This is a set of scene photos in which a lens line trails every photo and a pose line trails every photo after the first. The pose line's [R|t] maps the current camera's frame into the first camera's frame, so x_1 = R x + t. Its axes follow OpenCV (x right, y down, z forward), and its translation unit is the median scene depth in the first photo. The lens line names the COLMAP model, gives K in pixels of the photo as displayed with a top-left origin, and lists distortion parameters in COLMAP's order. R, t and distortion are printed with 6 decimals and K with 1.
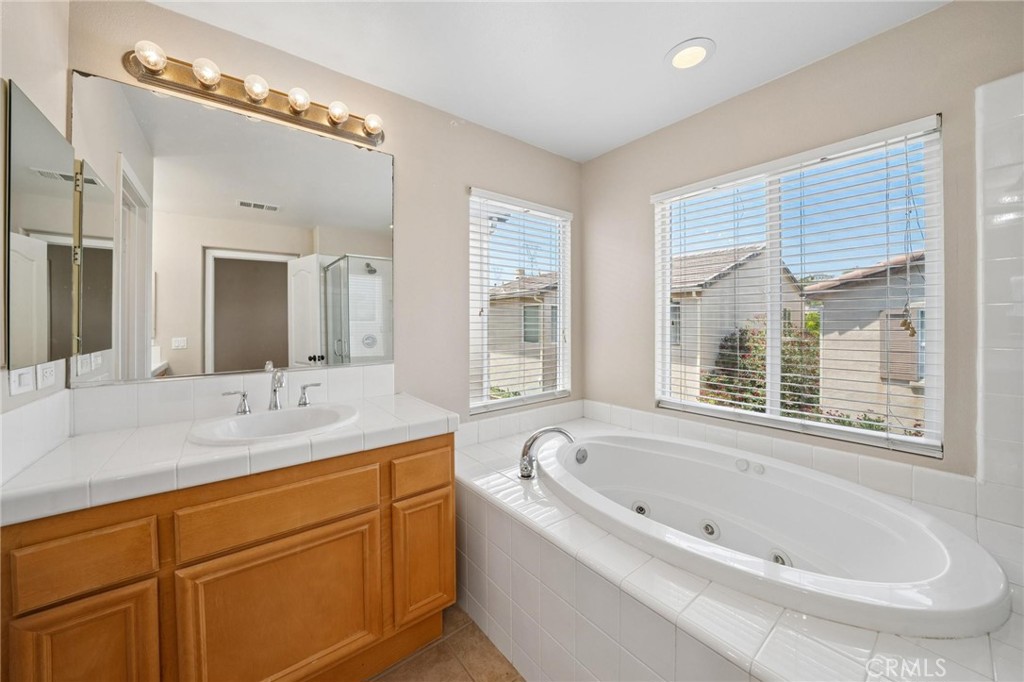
lens RADIAL K [[369.8, 0, 511.0], [0, 369.8, 324.5], [0, 0, 1]] dist [-0.018466, 0.000070]
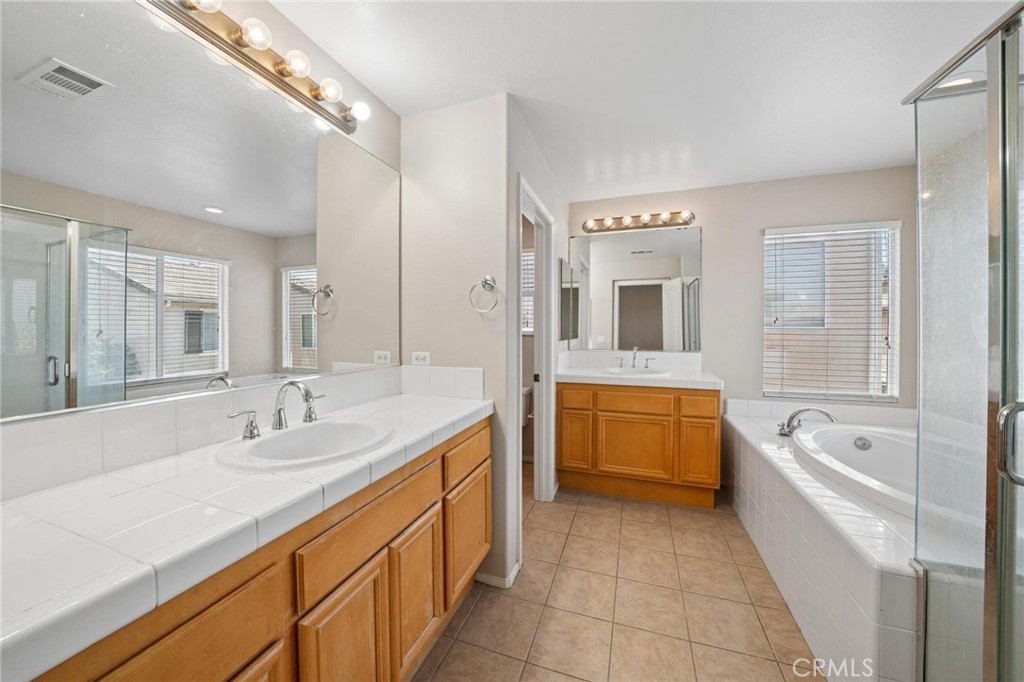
lens RADIAL K [[352.5, 0, 507.8], [0, 352.5, 327.1], [0, 0, 1]] dist [-0.024328, 0.000129]
pose [[0.540693, 0.004471, -0.841208, 0.624505], [-0.010898, 0.999939, -0.001690, 0.003341], [0.841149, 0.010082, 0.540709, -0.674053]]
